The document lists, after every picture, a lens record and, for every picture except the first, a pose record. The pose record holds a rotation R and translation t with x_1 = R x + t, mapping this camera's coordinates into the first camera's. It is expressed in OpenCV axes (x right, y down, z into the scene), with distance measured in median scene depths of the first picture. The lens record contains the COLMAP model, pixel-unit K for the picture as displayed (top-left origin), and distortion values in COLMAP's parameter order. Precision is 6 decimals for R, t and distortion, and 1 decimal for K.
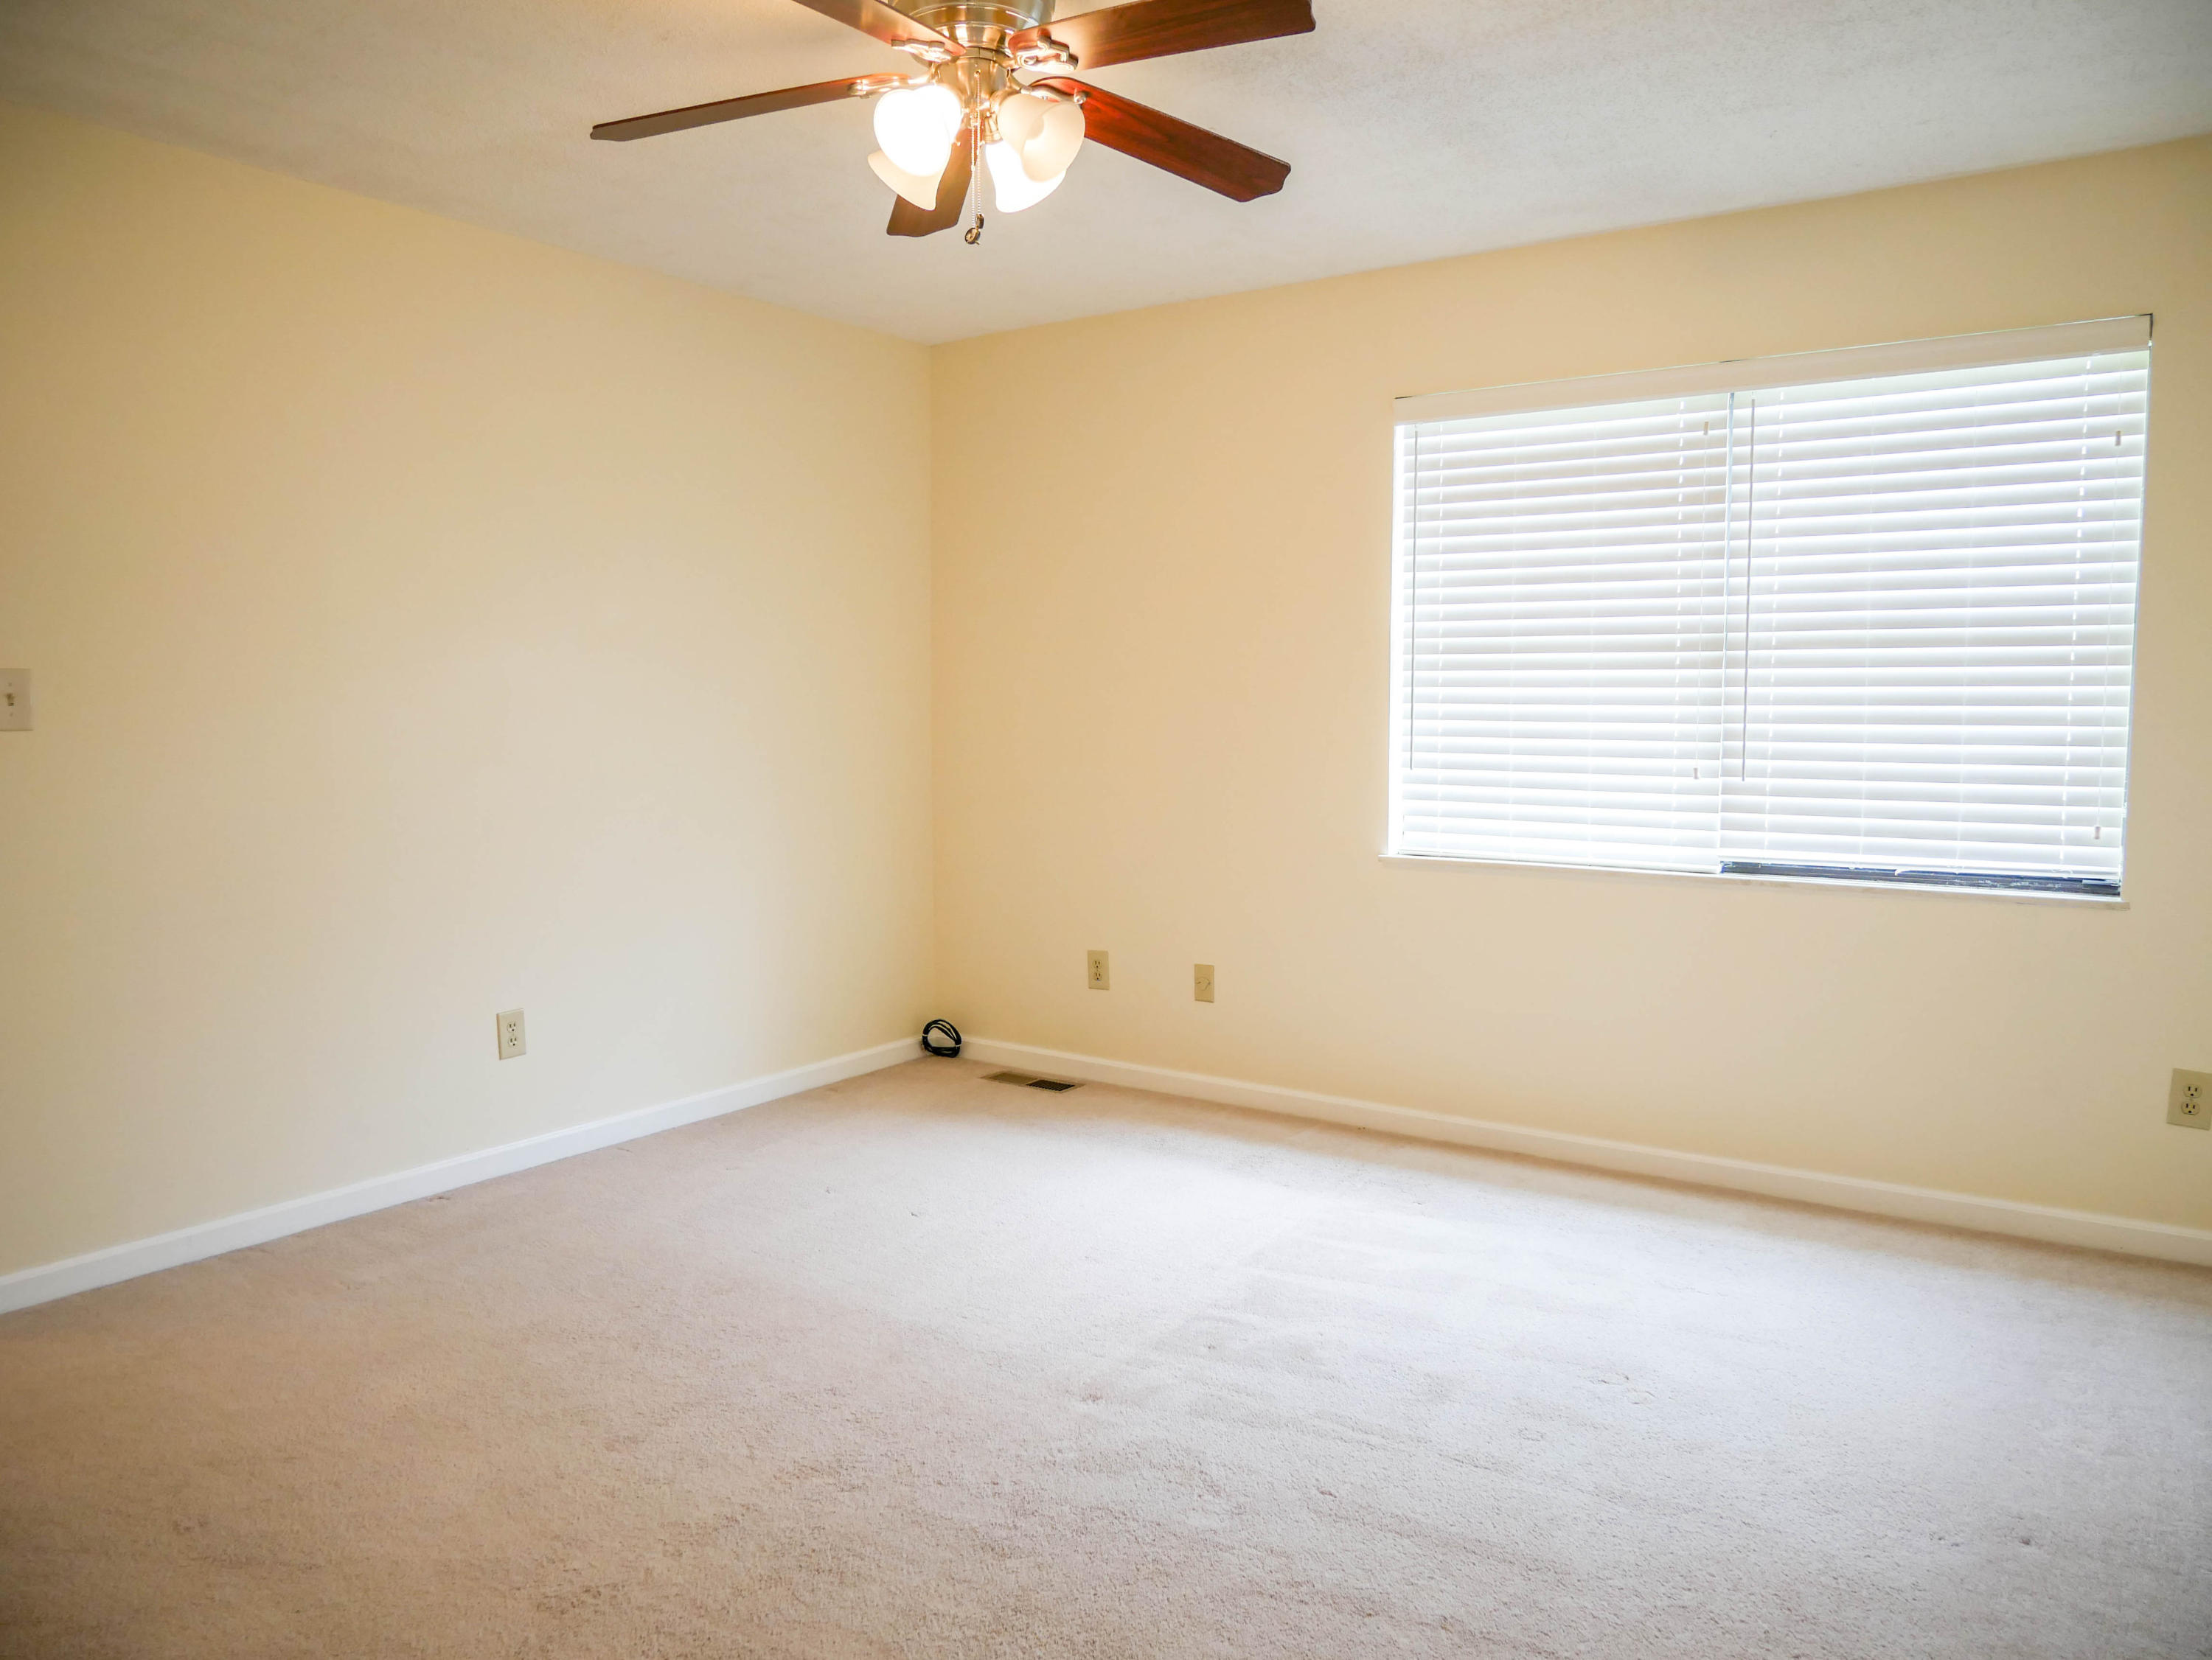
lens RADIAL K [[1601.9, 0, 1109.6], [0, 1601.9, 833.0], [0, 0, 1]] dist [-0.057516, 0.030732]
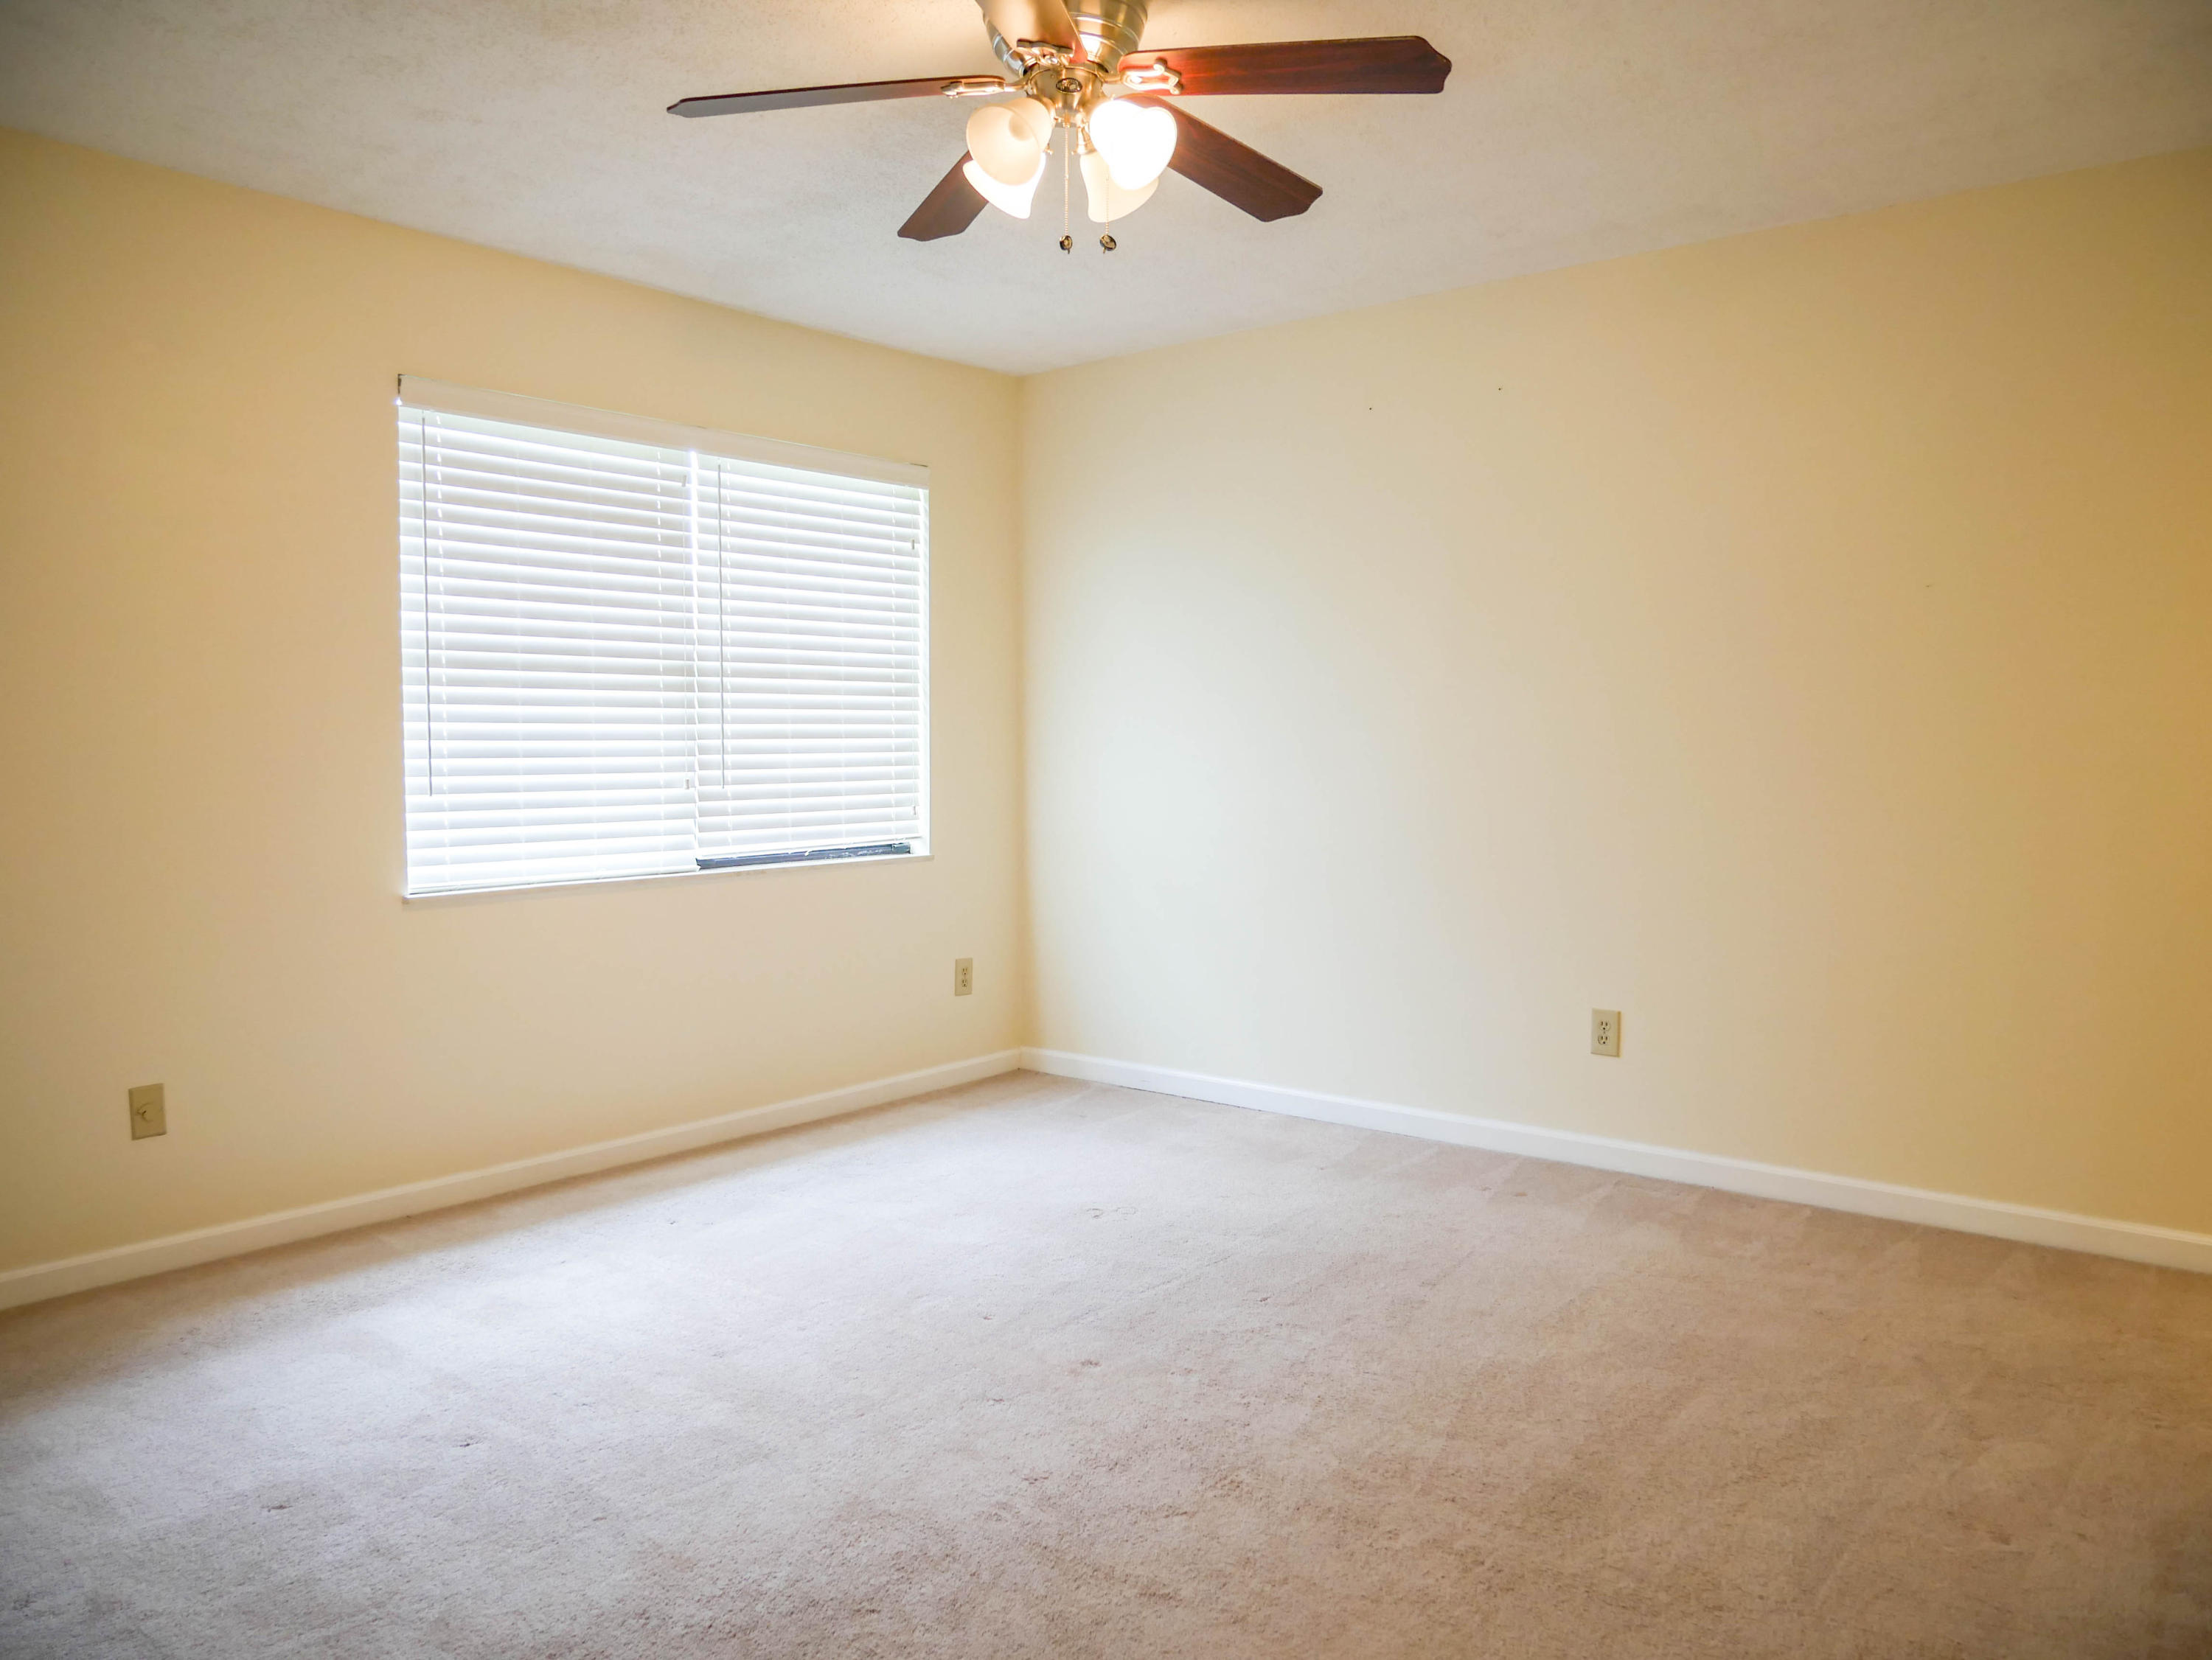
lens RADIAL K [[1601.9, 0, 1109.6], [0, 1601.9, 833.0], [0, 0, 1]] dist [-0.057516, 0.030732]
pose [[0.065803, -0.057934, 0.996149, -0.744377], [0.087989, 0.994761, 0.052041, -0.035669], [-0.993946, 0.084225, 0.070556, 0.626028]]
